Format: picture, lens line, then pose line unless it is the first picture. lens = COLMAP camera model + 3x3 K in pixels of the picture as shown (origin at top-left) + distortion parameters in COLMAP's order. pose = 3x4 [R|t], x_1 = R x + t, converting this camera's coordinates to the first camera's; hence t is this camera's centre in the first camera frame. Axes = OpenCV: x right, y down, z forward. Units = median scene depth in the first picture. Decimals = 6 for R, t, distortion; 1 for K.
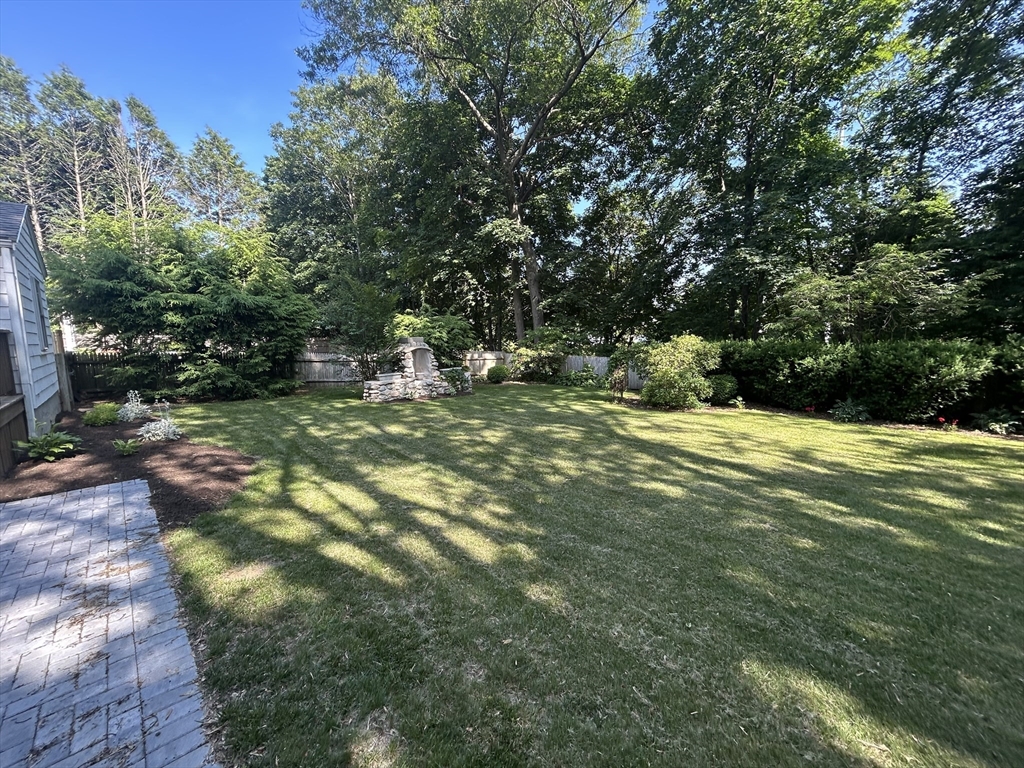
lens RADIAL K [[412.4, 0, 512.0], [0, 412.4, 384.0], [0, 0, 1]] dist [0.001780, 0.000415]
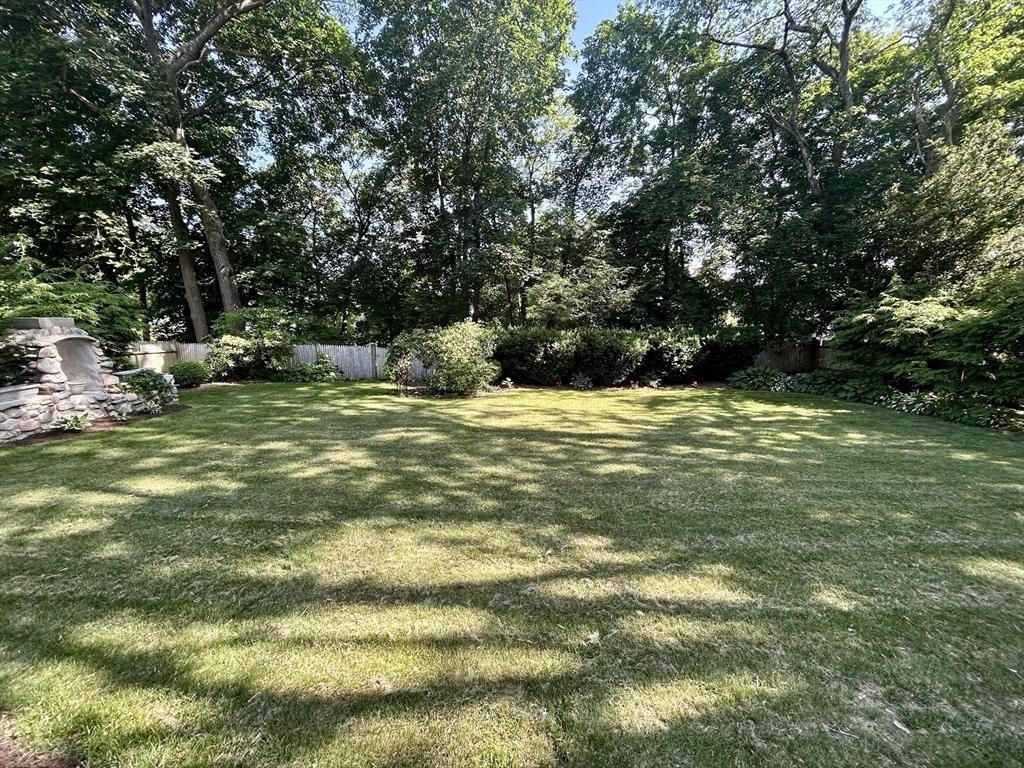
lens RADIAL K [[412.4, 0, 512.0], [0, 412.4, 384.0], [0, 0, 1]] dist [0.001780, 0.000415]
pose [[0.689755, -0.090314, 0.718388, -0.258062], [0.067959, 0.995885, 0.059950, -0.019778], [-0.720846, 0.007470, 0.693055, 0.215042]]
